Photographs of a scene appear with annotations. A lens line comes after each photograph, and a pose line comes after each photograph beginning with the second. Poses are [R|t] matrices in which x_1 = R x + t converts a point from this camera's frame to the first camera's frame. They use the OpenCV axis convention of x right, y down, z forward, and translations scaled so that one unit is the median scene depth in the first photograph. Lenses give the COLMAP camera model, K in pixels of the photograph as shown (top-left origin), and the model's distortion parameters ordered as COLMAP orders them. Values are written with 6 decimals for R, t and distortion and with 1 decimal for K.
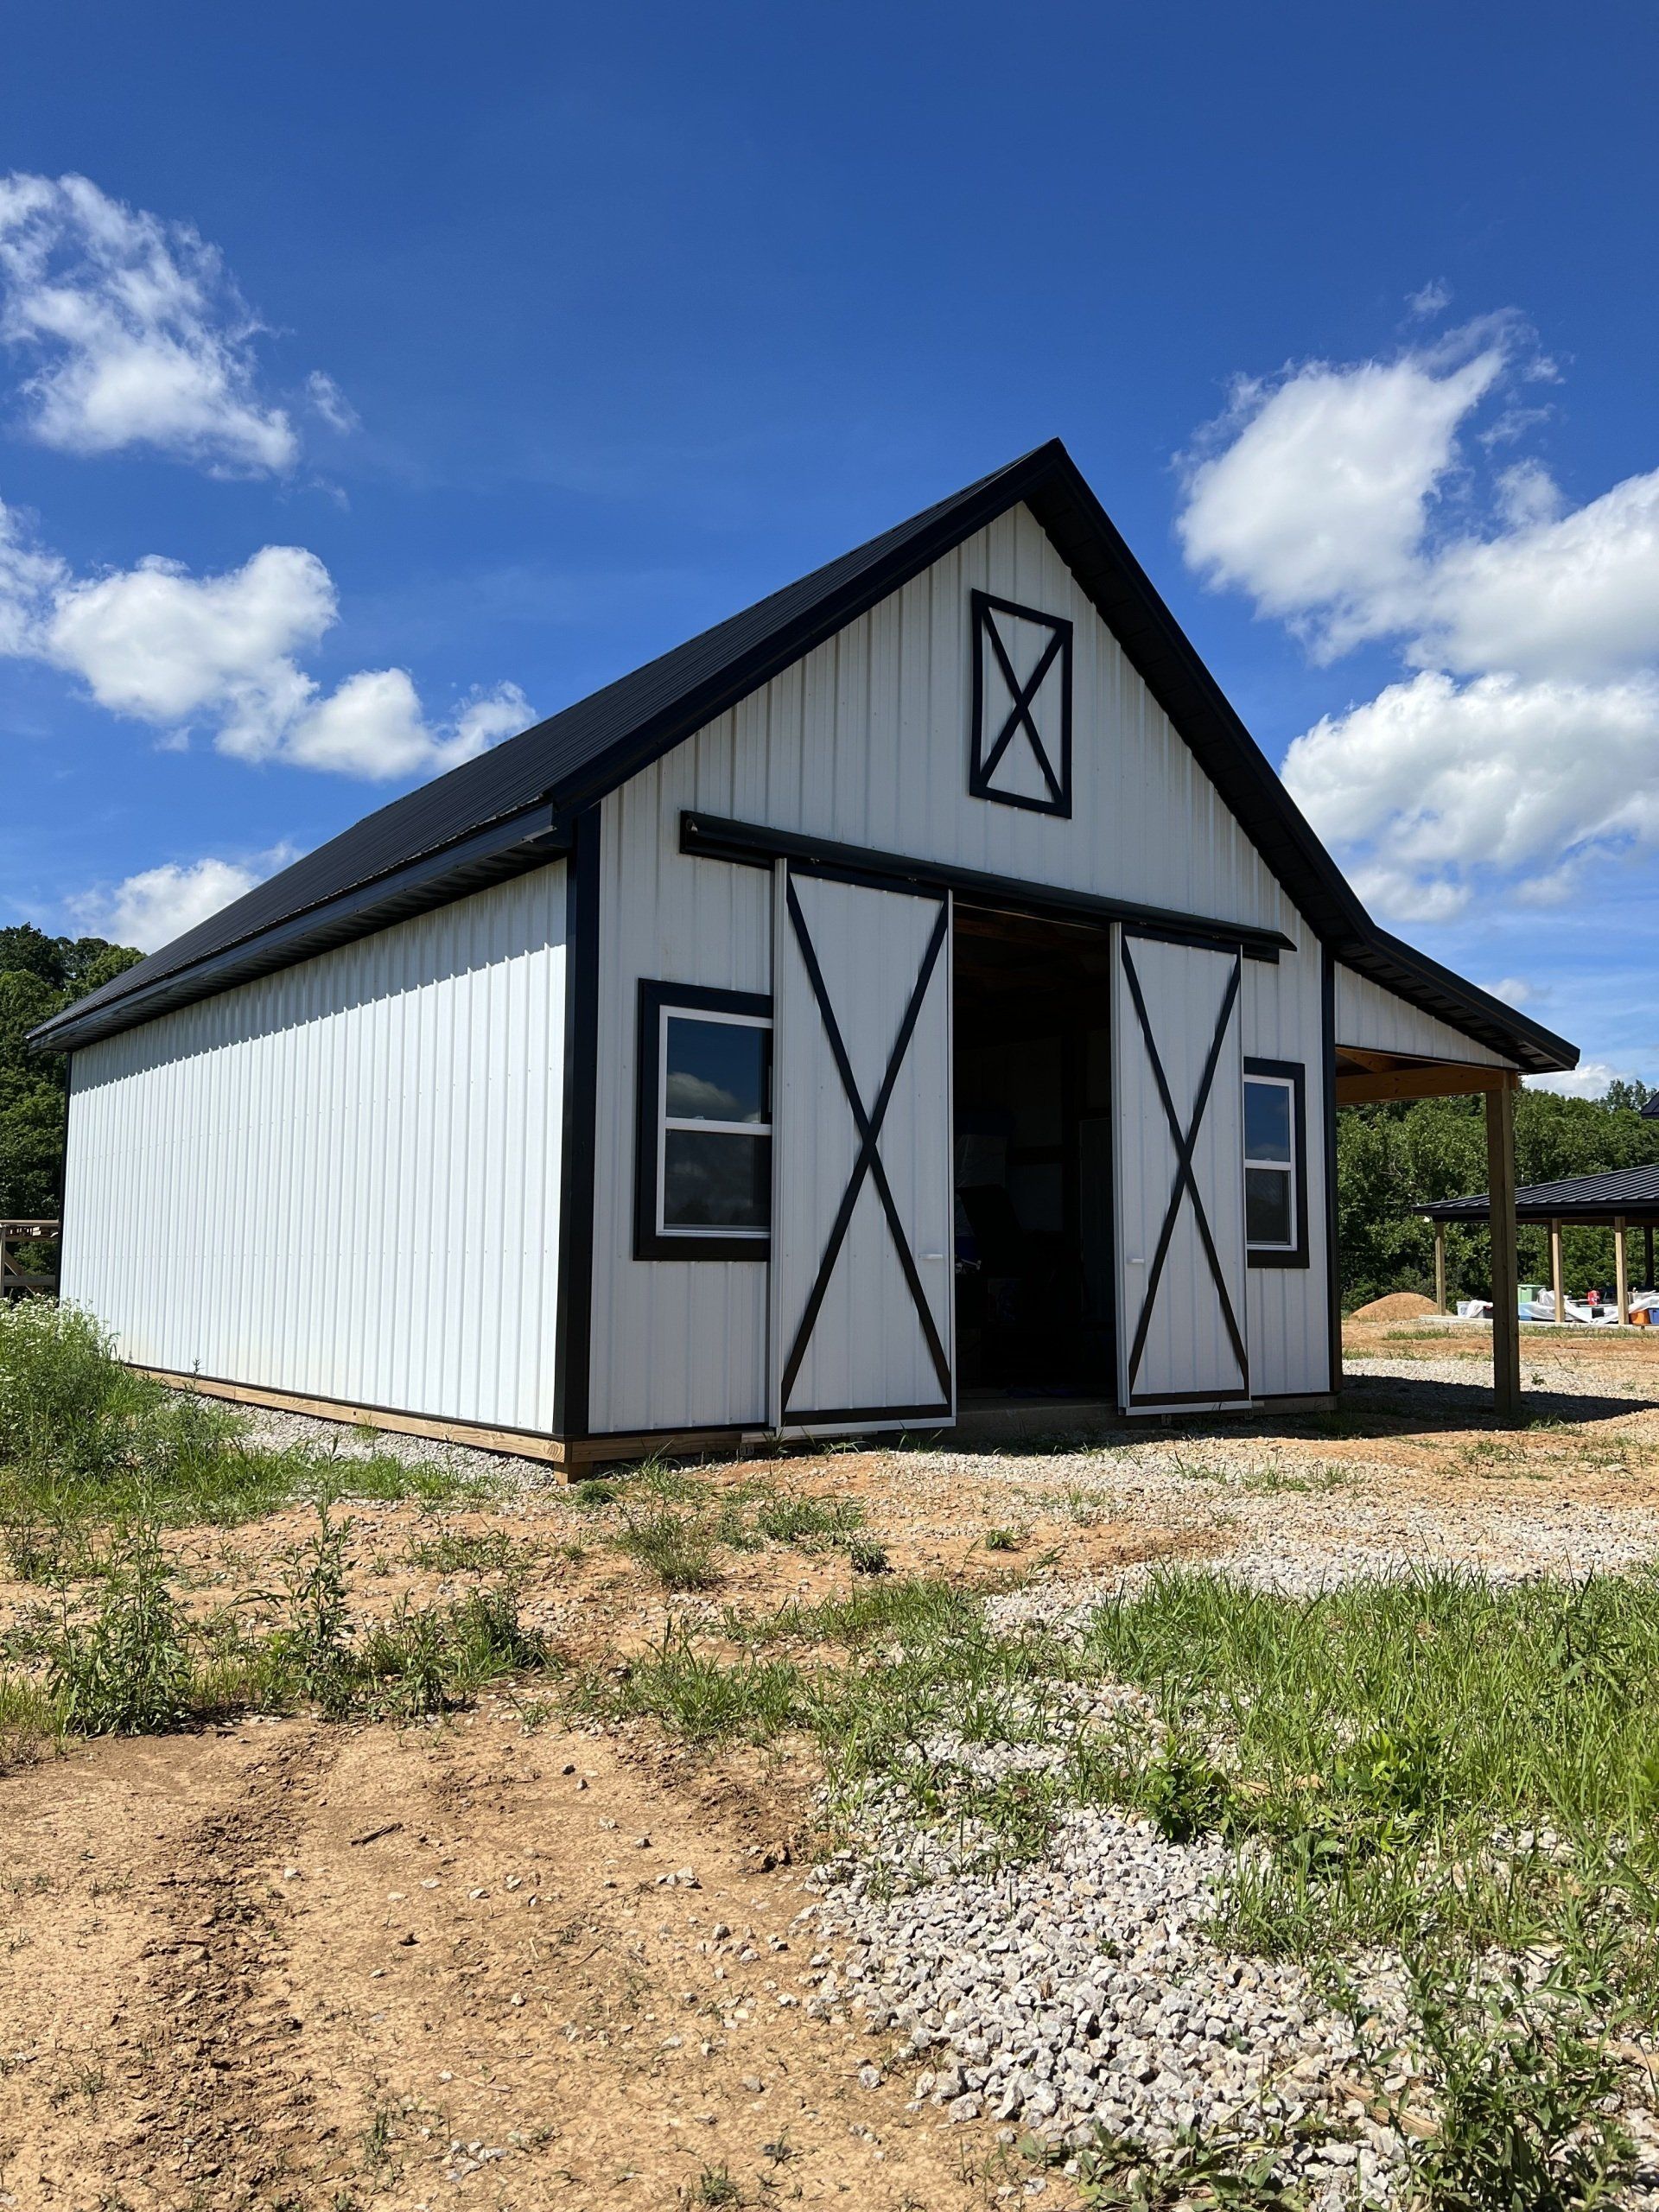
lens RADIAL K [[1689.0, 0, 829.5], [0, 1689.0, 1106.0], [0, 0, 1]] dist [0.079214, -0.067599]
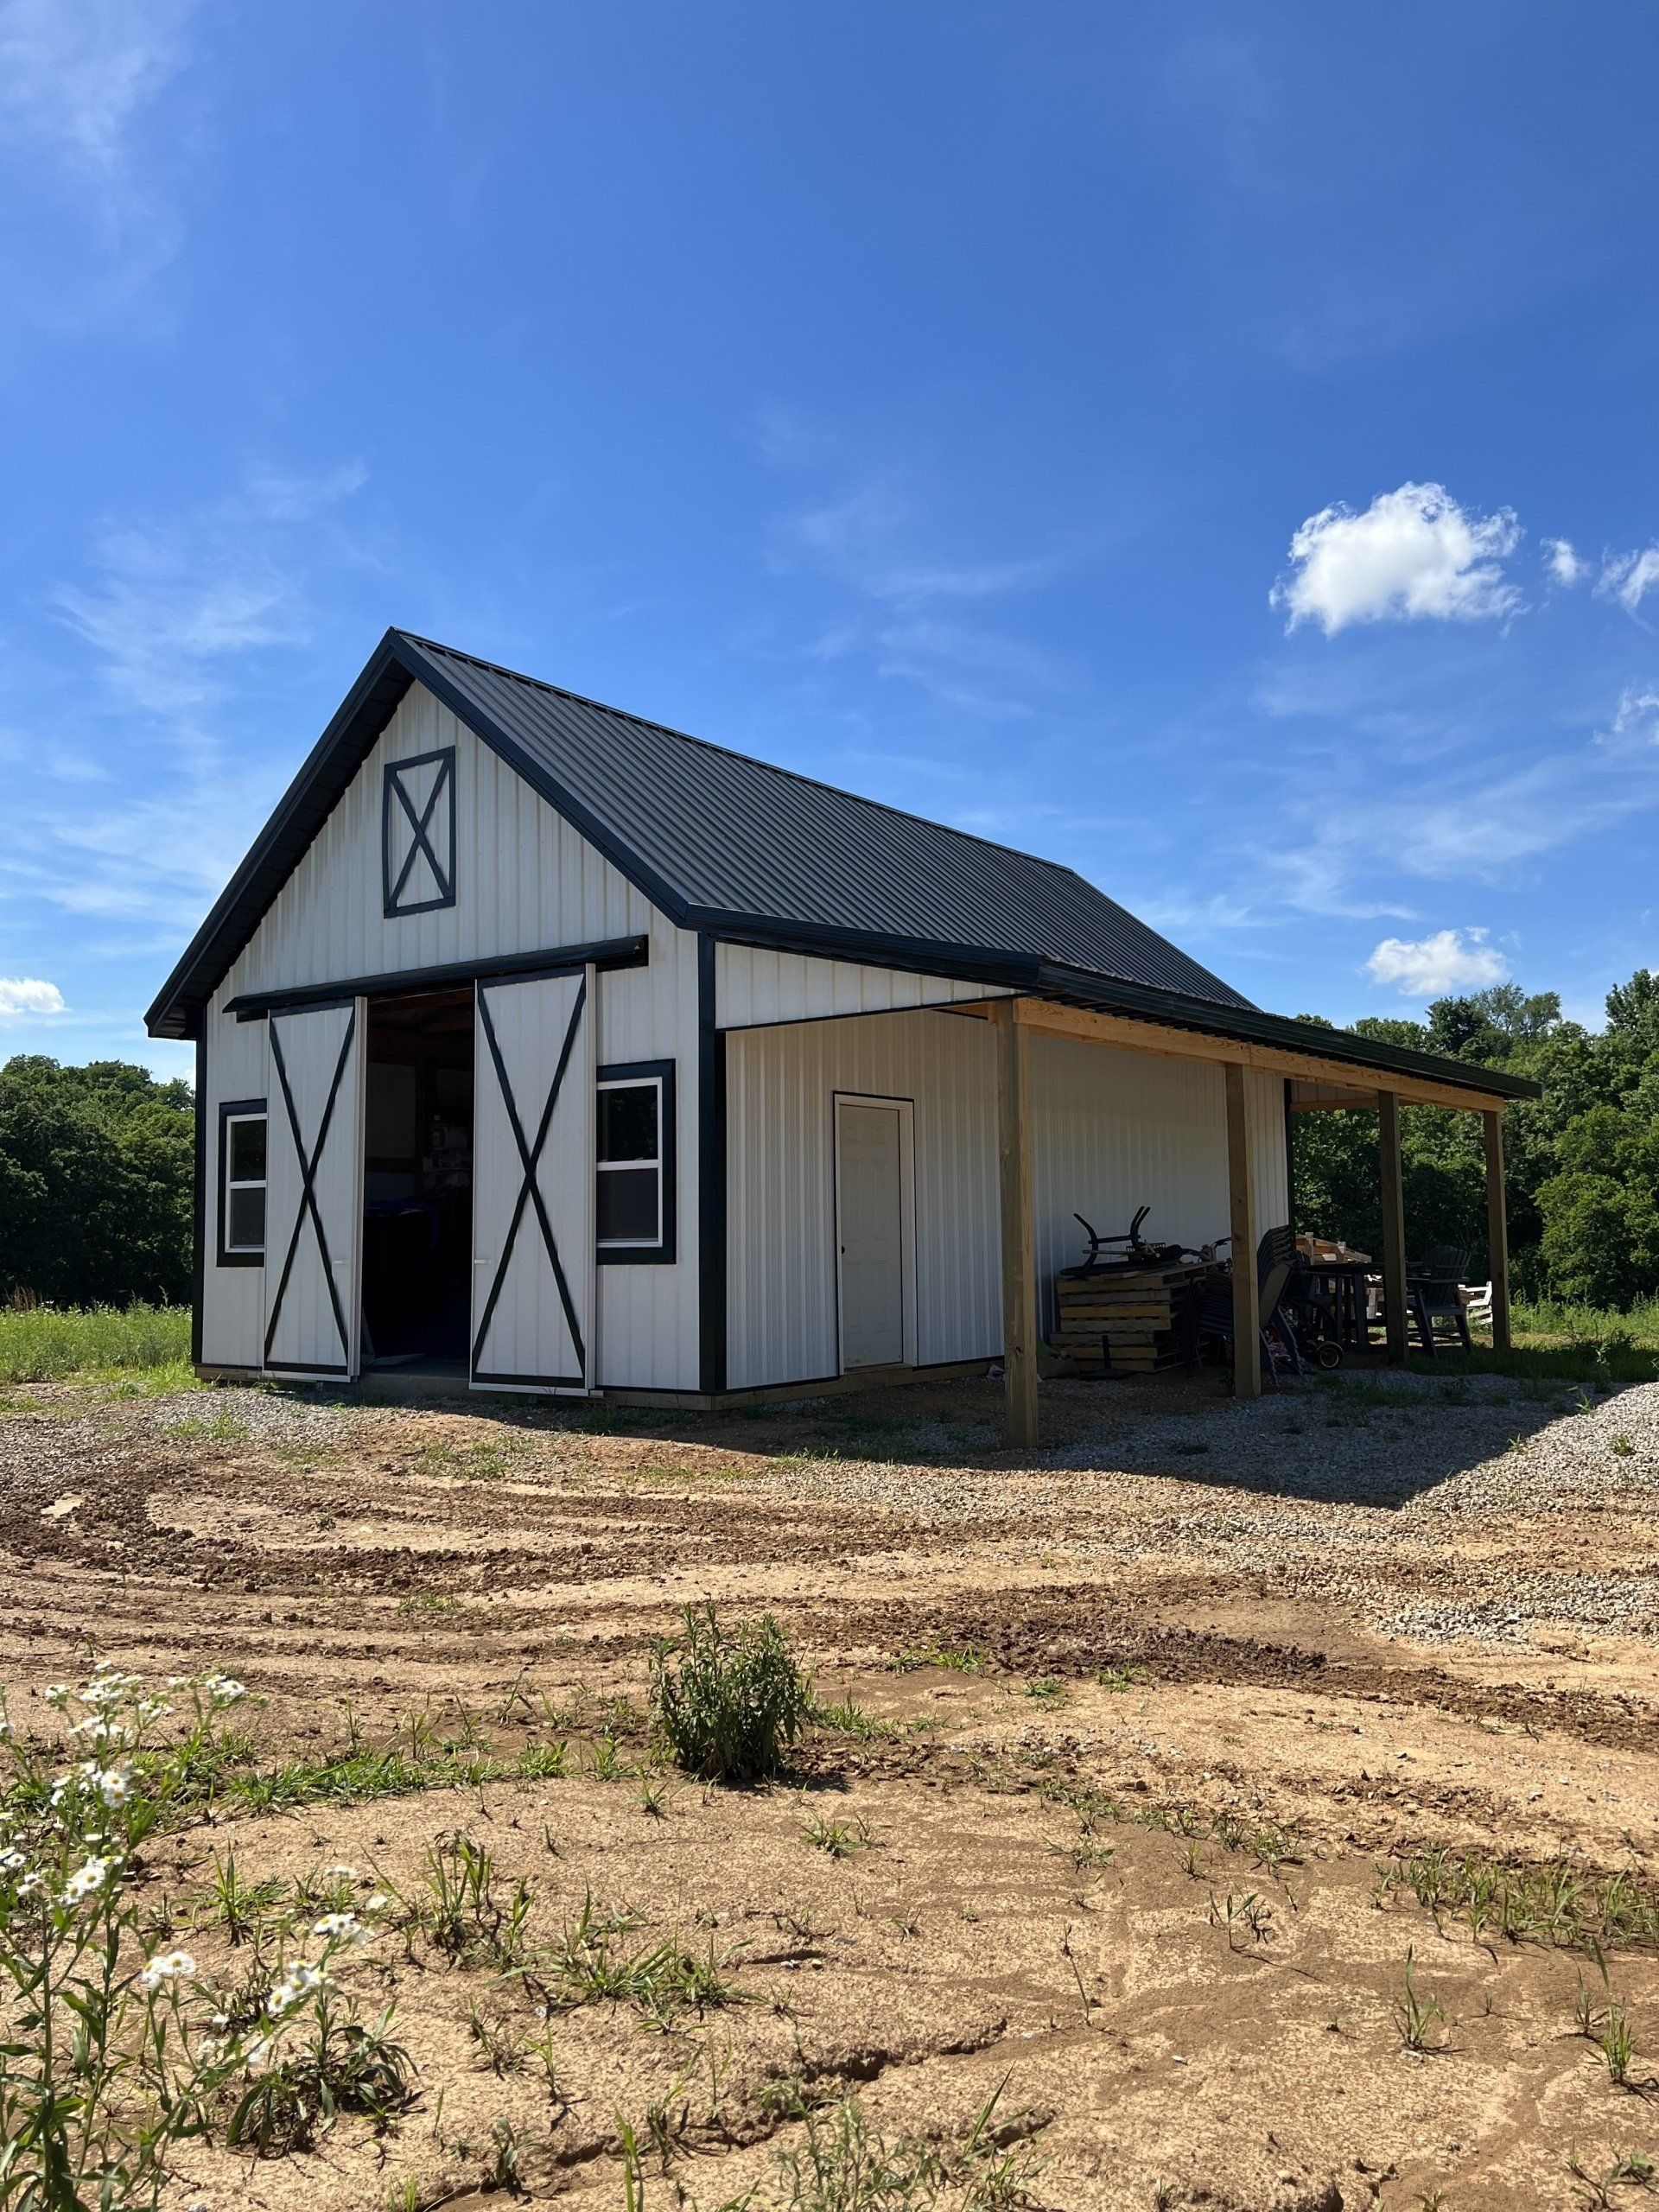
lens RADIAL K [[1686.0, 0, 821.4], [0, 1686.0, 1103.1], [0, 0, 1]] dist [0.076251, -0.064606]
pose [[0.275533, -0.091627, -0.956915, 1.396068], [0.107079, 0.992177, -0.064172, 0.082891], [0.955309, -0.084784, 0.283189, 0.895478]]
